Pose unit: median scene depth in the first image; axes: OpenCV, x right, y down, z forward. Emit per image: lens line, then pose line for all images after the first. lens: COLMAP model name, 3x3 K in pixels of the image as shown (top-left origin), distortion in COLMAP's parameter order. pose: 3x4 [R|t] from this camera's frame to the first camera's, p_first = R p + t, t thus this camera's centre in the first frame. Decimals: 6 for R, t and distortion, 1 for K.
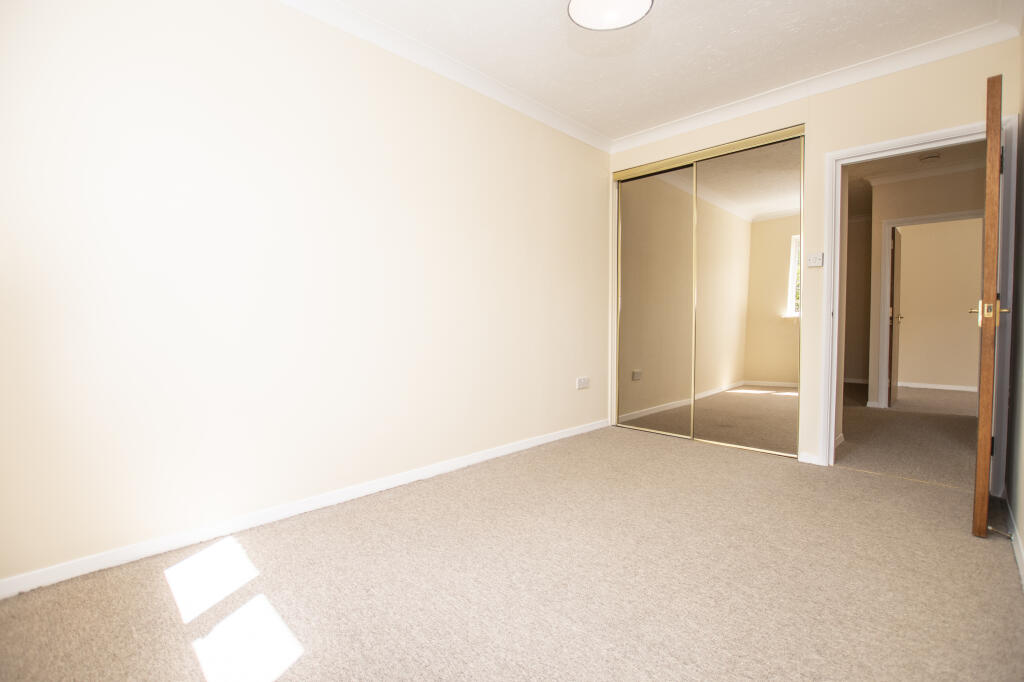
lens RADIAL K [[479.4, 0, 512.0], [0, 479.4, 341.0], [0, 0, 1]] dist [-0.000587, -0.000286]
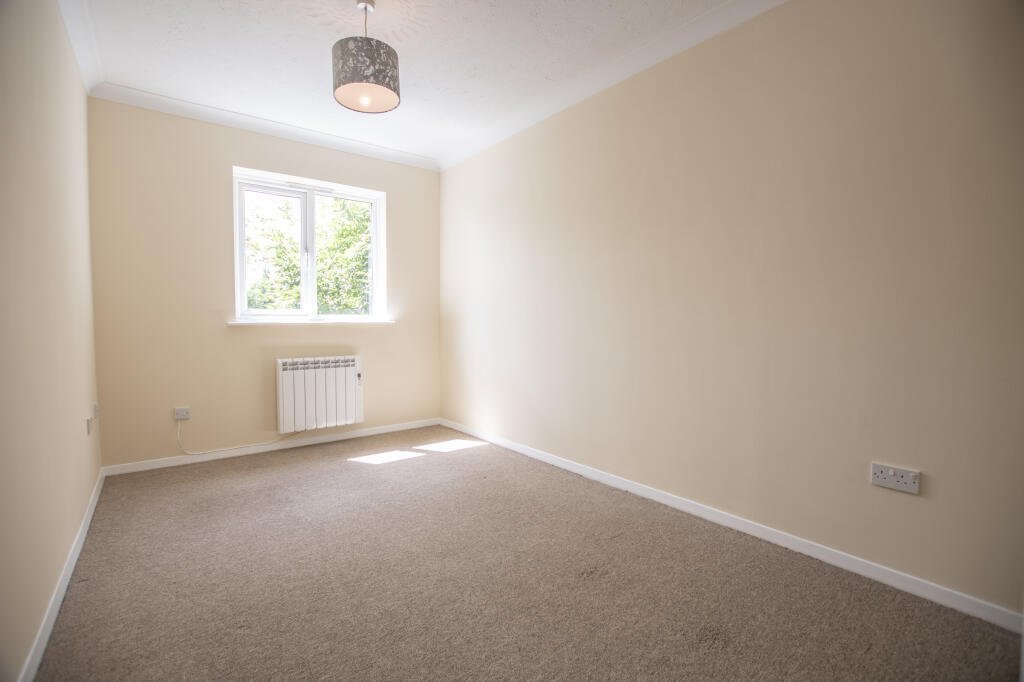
lens RADIAL K [[458.3, 0, 512.0], [0, 458.3, 341.0], [0, 0, 1]] dist [-0.002332, 0.000207]
pose [[-0.149894, 0.046861, -0.987591, 1.099106], [-0.035148, 0.997992, 0.052689, -0.091287], [0.988077, 0.042610, -0.147946, 1.243528]]
